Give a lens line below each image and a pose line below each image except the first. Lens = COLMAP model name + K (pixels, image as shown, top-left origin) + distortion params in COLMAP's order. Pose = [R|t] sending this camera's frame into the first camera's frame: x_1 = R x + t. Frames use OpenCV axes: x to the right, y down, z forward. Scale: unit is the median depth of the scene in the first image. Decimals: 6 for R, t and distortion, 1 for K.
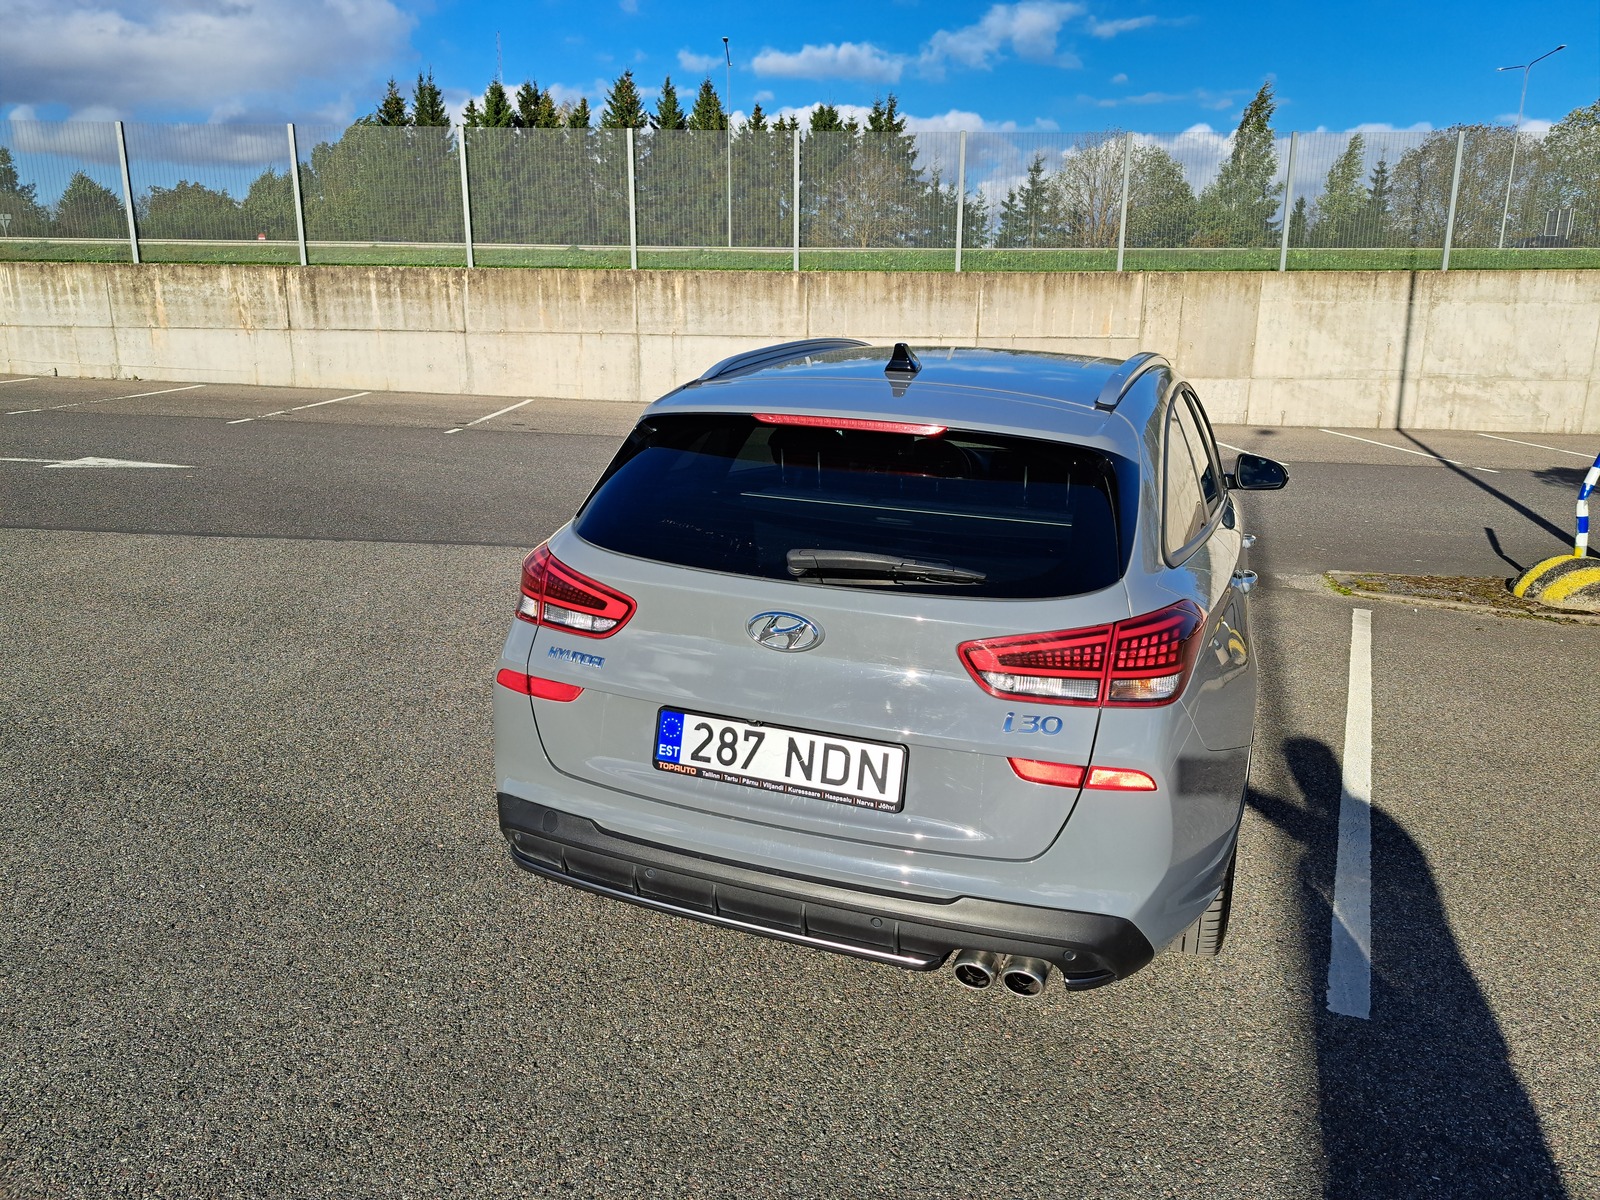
lens RADIAL K [[1115.0, 0, 798.5], [0, 1115.0, 603.2], [0, 0, 1]] dist [0.000729, -0.012848]
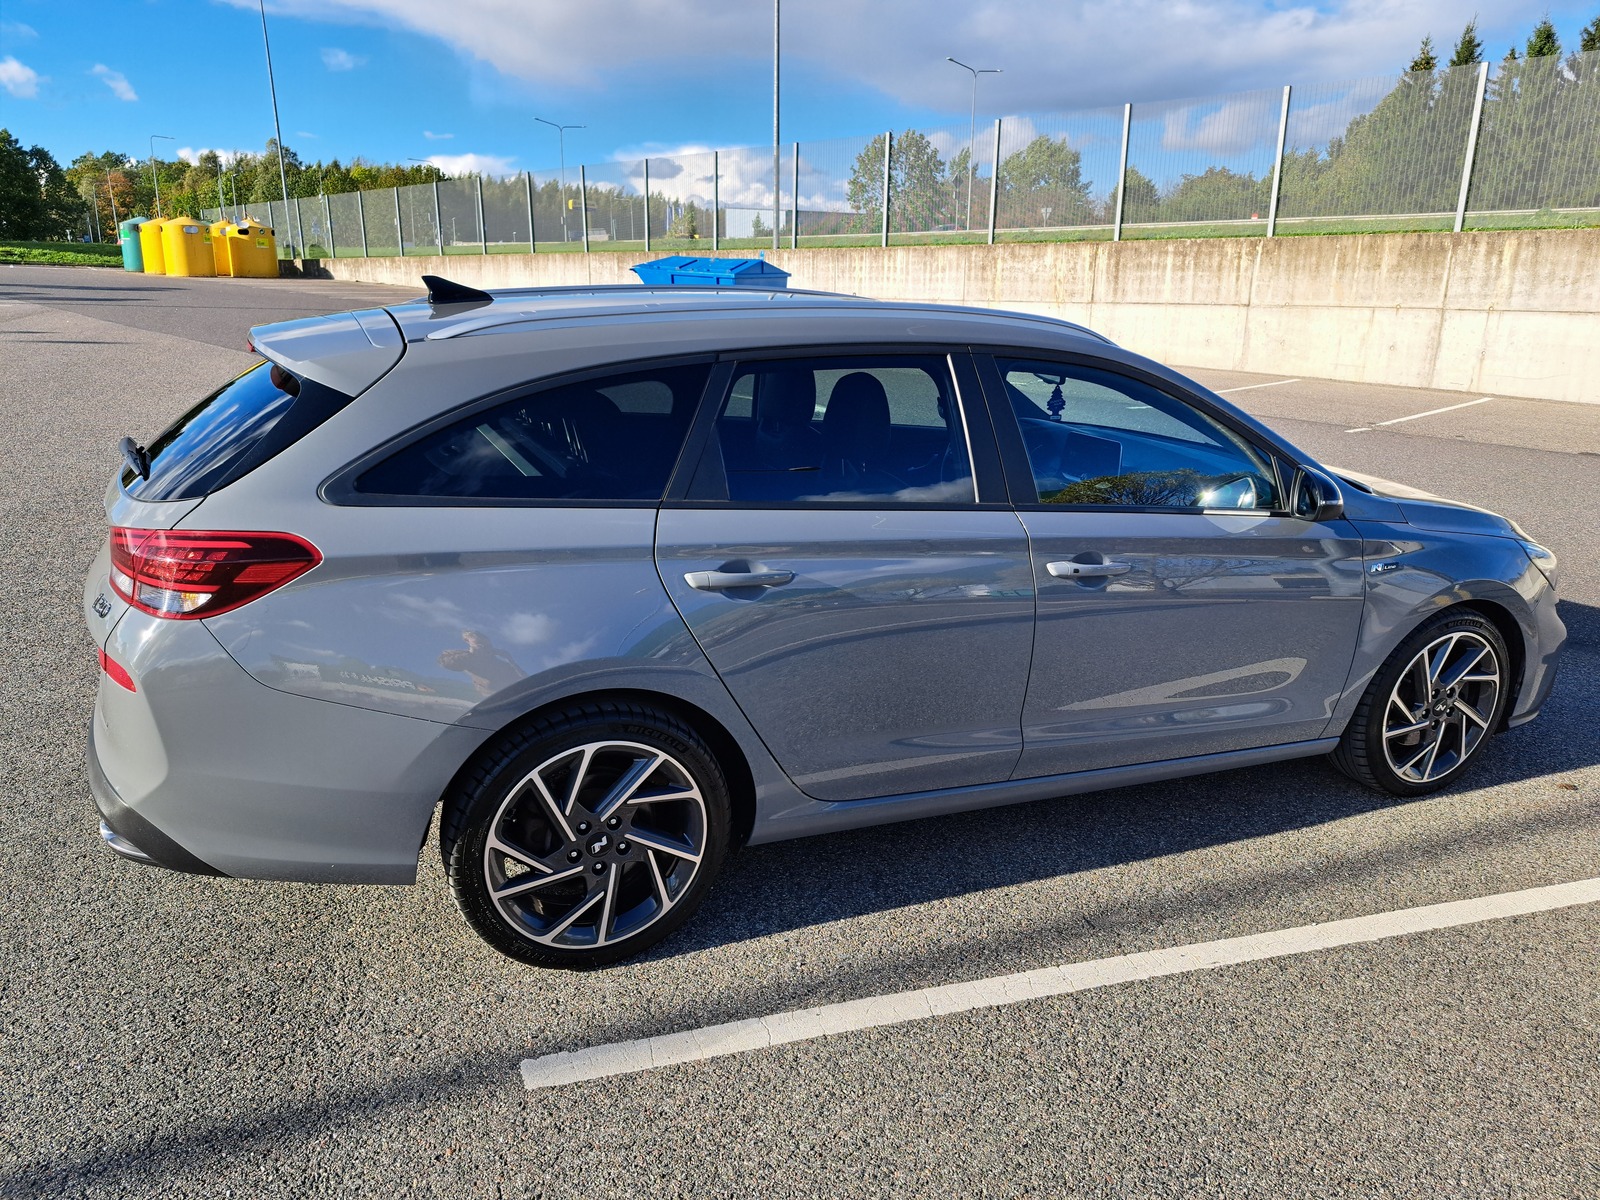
lens RADIAL K [[1115.0, 0, 802.2], [0, 1115.0, 604.2], [0, 0, 1]] dist [0.000729, -0.012848]
pose [[0.671559, 0.193782, -0.715163, 0.177244], [-0.180906, 0.978867, 0.095360, -0.014398], [0.718528, 0.065337, 0.692422, 0.080317]]
